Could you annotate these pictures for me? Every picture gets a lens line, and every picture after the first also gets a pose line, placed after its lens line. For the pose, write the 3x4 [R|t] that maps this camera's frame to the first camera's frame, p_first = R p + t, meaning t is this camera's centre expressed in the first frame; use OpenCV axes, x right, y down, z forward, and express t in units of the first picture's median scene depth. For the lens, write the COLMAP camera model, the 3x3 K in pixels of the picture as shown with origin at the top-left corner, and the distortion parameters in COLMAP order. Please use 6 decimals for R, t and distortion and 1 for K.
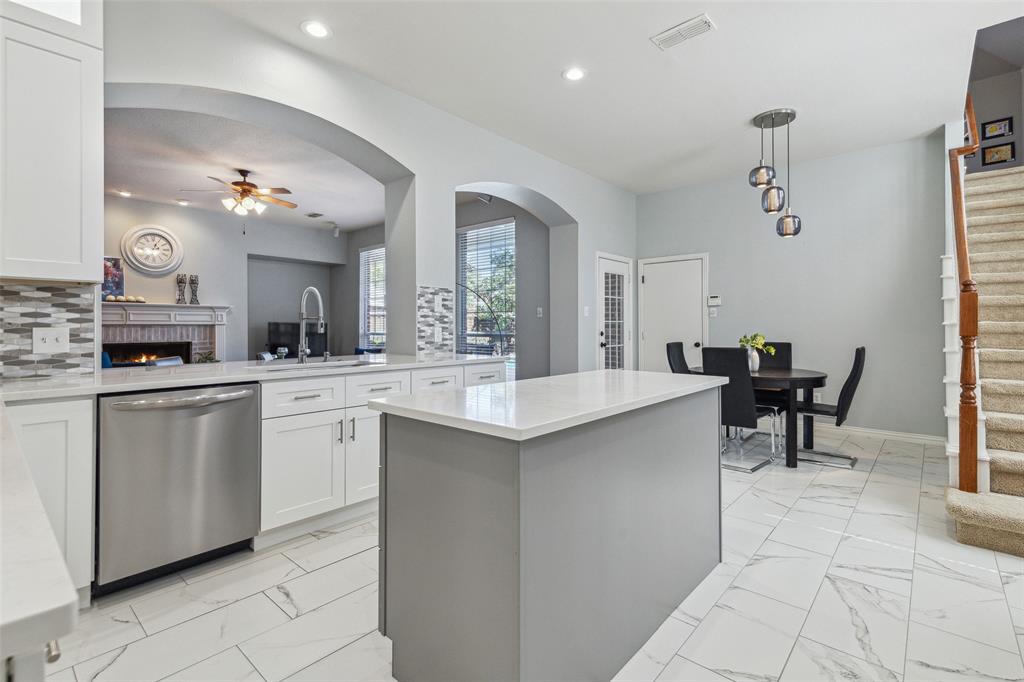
lens RADIAL K [[470.5, 0, 516.7], [0, 470.5, 325.2], [0, 0, 1]] dist [0.012610, -0.002507]
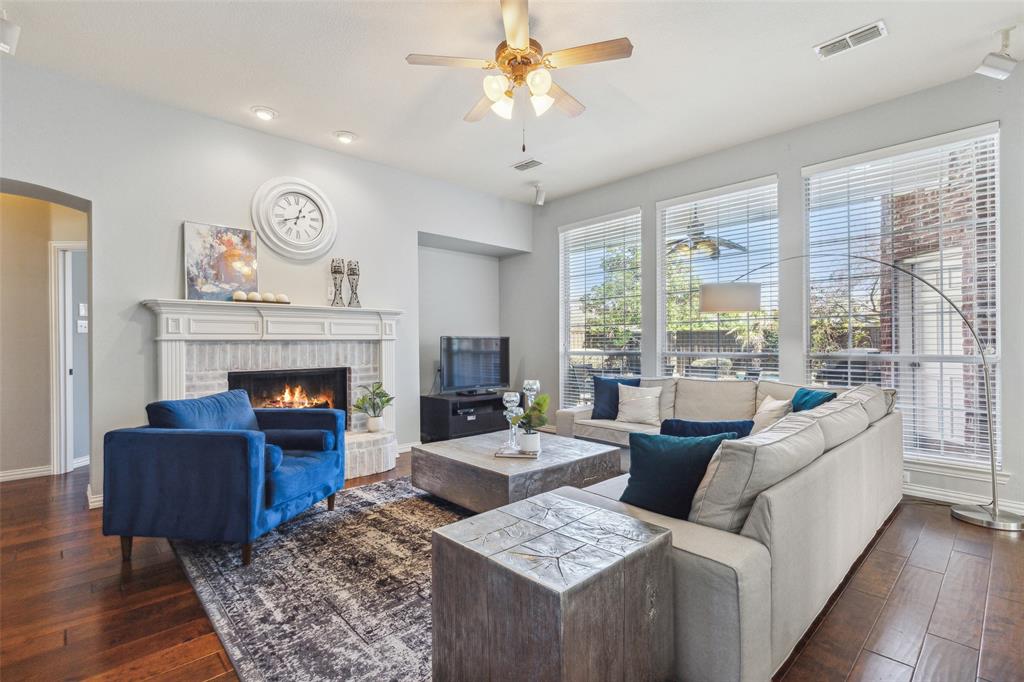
lens RADIAL K [[470.5, 0, 509.2], [0, 470.5, 341.7], [0, 0, 1]] dist [0.012610, -0.002507]
pose [[0.995172, -0.000511, -0.098149, -0.689703], [0.000693, 0.999998, 0.001825, 0.000076], [0.098148, -0.001884, 0.995170, 0.662628]]
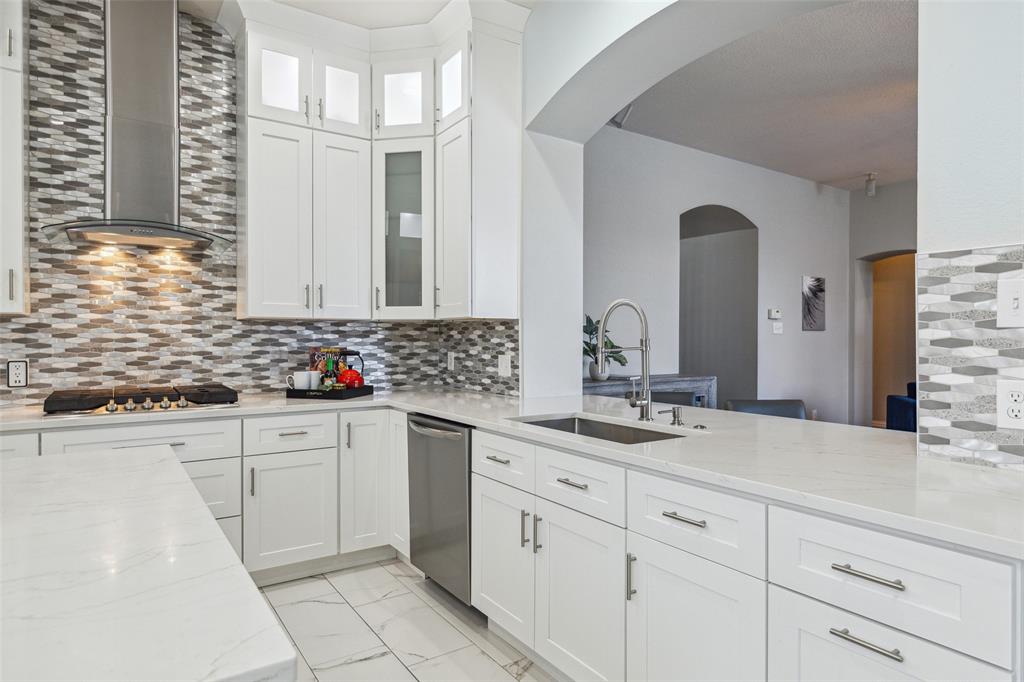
lens RADIAL K [[600.7, 0, 511.3], [0, 600.7, 341.7], [0, 0, 1]] dist [0.001248, 0.002155]
pose [[-0.251149, 0.009221, -0.967905, 0.256005], [0.003197, 0.999957, 0.008697, -0.021799], [0.967943, -0.000911, -0.251167, 0.724306]]
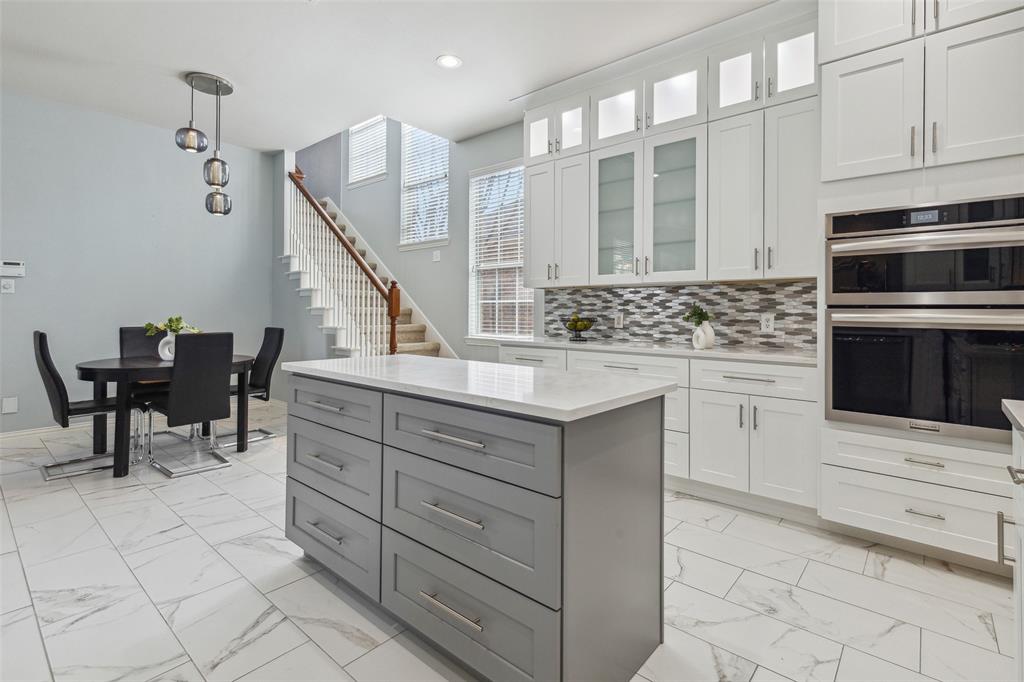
lens RADIAL K [[486.8, 0, 513.2], [0, 486.8, 305.7], [0, 0, 1]] dist [0.012584, -0.001240]
pose [[-0.004416, 0.015933, 0.999863, -0.396923], [-0.011344, 0.999808, -0.015982, 0.005042], [-0.999926, -0.011413, -0.004235, 0.391815]]
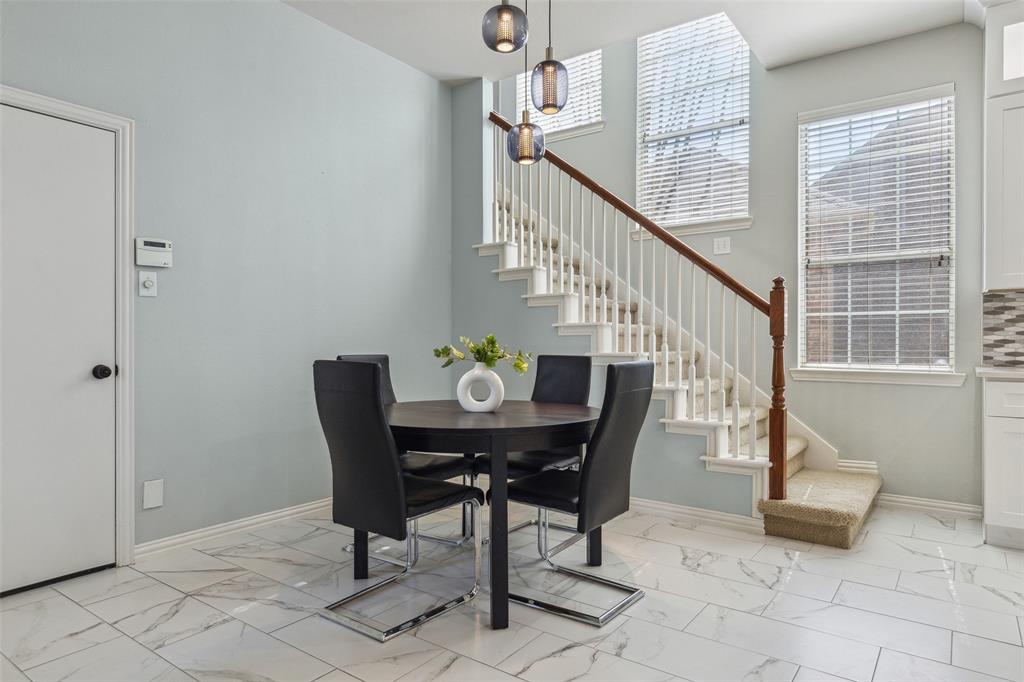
lens RADIAL K [[600.7, 0, 504.0], [0, 600.7, 347.6], [0, 0, 1]] dist [0.001248, 0.002155]
pose [[-0.085753, -0.012982, 0.996232, -0.127961], [-0.007477, 0.999895, 0.012386, 0.022361], [-0.996288, -0.006387, -0.085841, 1.044907]]
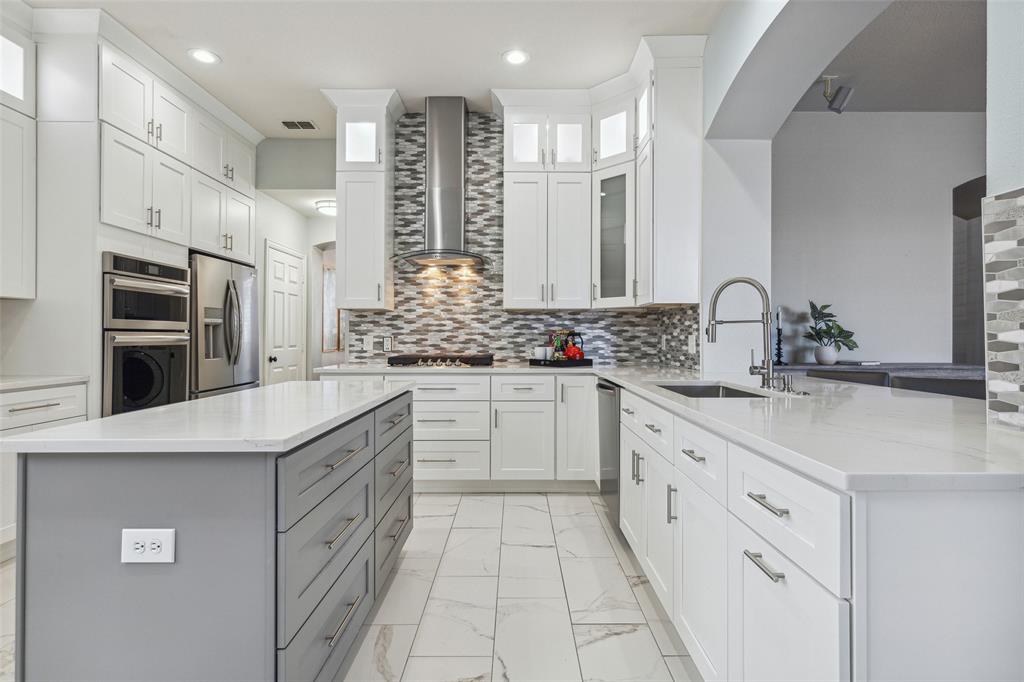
lens RADIAL K [[503.5, 0, 521.9], [0, 503.5, 335.7], [0, 0, 1]] dist [0.005934, -0.003247]
pose [[-0.743859, 0.000415, -0.668336, 0.206305], [0.003616, 0.999988, -0.003404, 0.005190], [0.668327, -0.004949, -0.743851, 0.918485]]
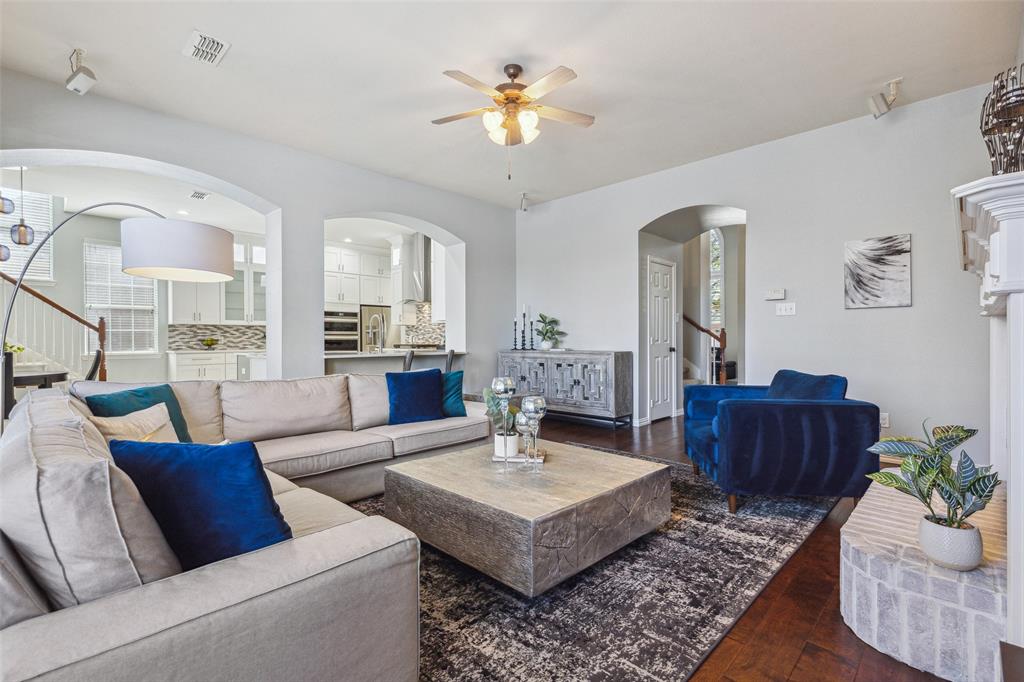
lens RADIAL K [[470.5, 0, 511.8], [0, 470.5, 341.1], [0, 0, 1]] dist [0.012610, -0.002507]
pose [[-0.998688, 0.006969, 0.050726, -0.771282], [0.007015, 0.999975, 0.000720, 0.025123], [-0.050720, 0.001075, -0.998712, 2.066905]]
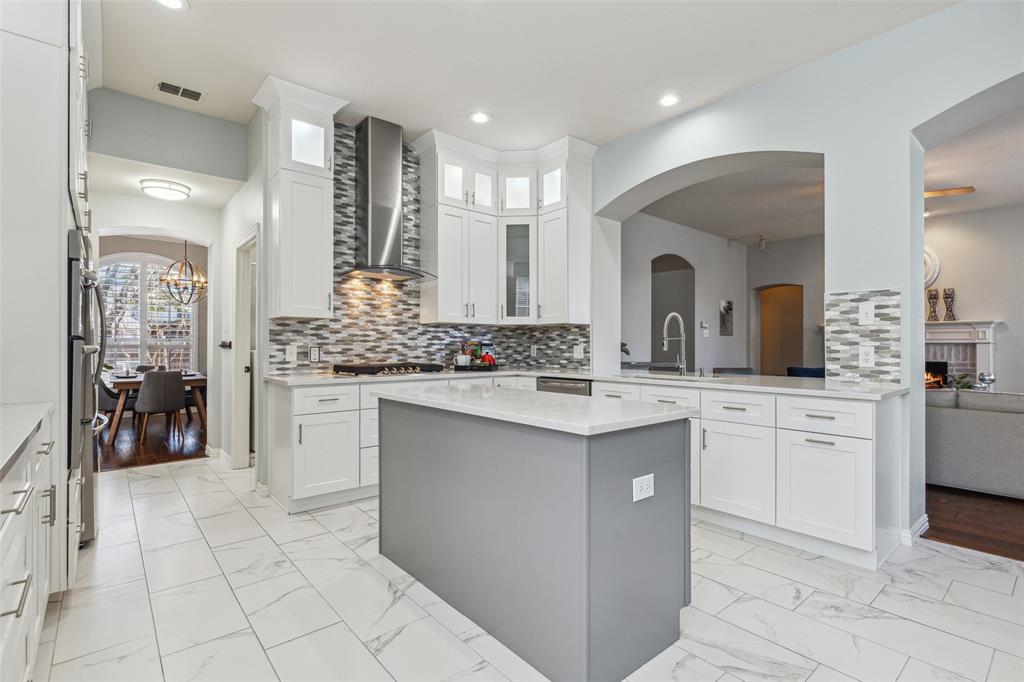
lens RADIAL K [[503.5, 0, 510.0], [0, 503.5, 333.7], [0, 0, 1]] dist [0.005934, -0.003247]
pose [[-0.142273, -0.022411, -0.989574, 0.617832], [0.002263, 0.999734, -0.022966, 0.001201], [0.989825, -0.005507, -0.142185, 0.525504]]
